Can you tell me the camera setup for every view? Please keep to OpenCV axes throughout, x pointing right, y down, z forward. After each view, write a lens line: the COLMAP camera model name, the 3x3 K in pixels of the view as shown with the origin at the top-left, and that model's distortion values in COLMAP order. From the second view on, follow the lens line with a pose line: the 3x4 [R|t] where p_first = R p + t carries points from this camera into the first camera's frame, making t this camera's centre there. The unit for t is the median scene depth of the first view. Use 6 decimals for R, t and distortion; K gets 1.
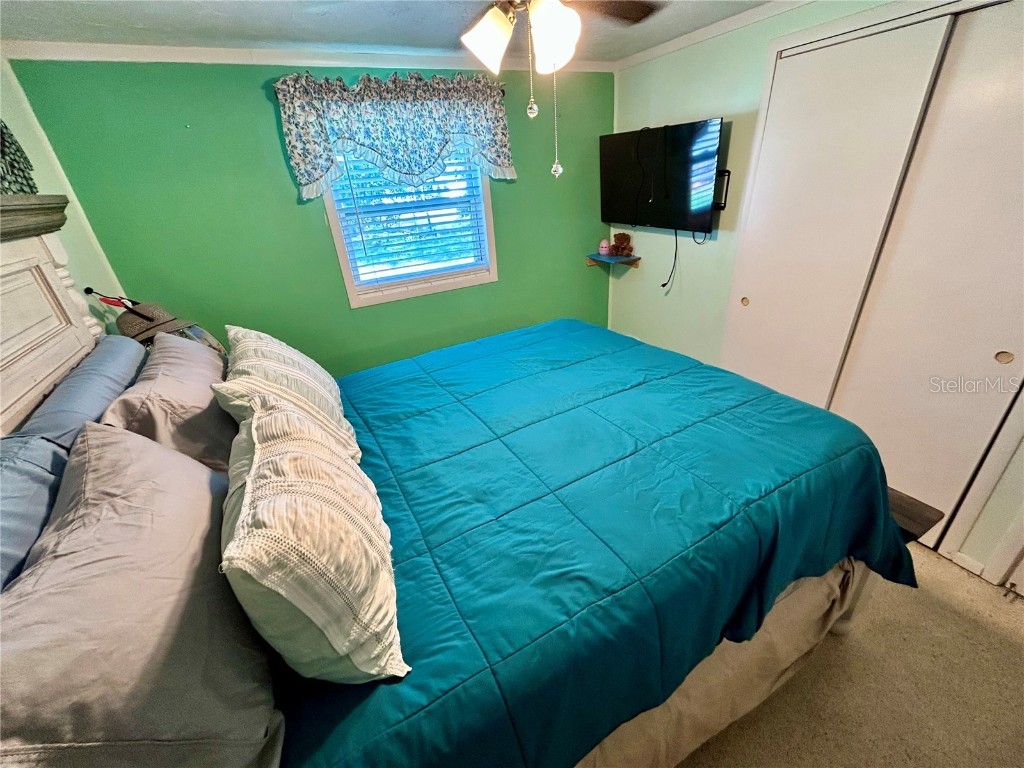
lens RADIAL K [[417.0, 0, 508.8], [0, 417.0, 384.9], [0, 0, 1]] dist [0.000819, 0.000655]
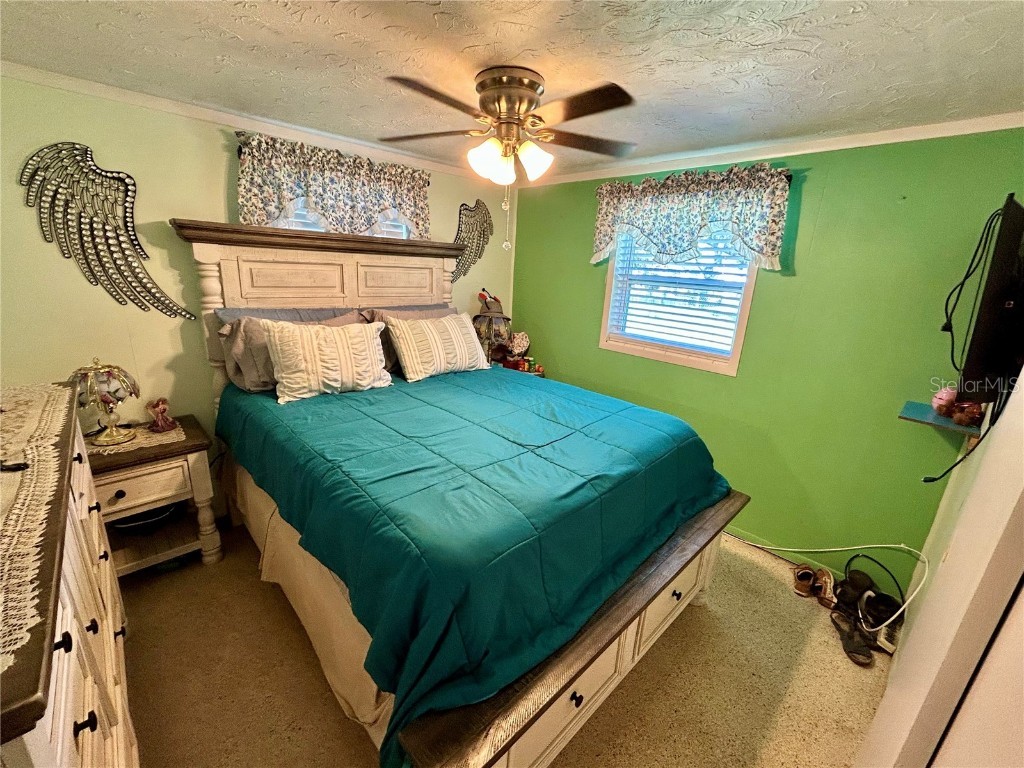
lens RADIAL K [[417.0, 0, 510.0], [0, 417.0, 386.2], [0, 0, 1]] dist [0.000819, 0.000655]
pose [[0.278778, 0.362504, -0.889311, 0.740668], [-0.493631, 0.848417, 0.191093, -0.196909], [0.823779, 0.385719, 0.415463, 0.304845]]
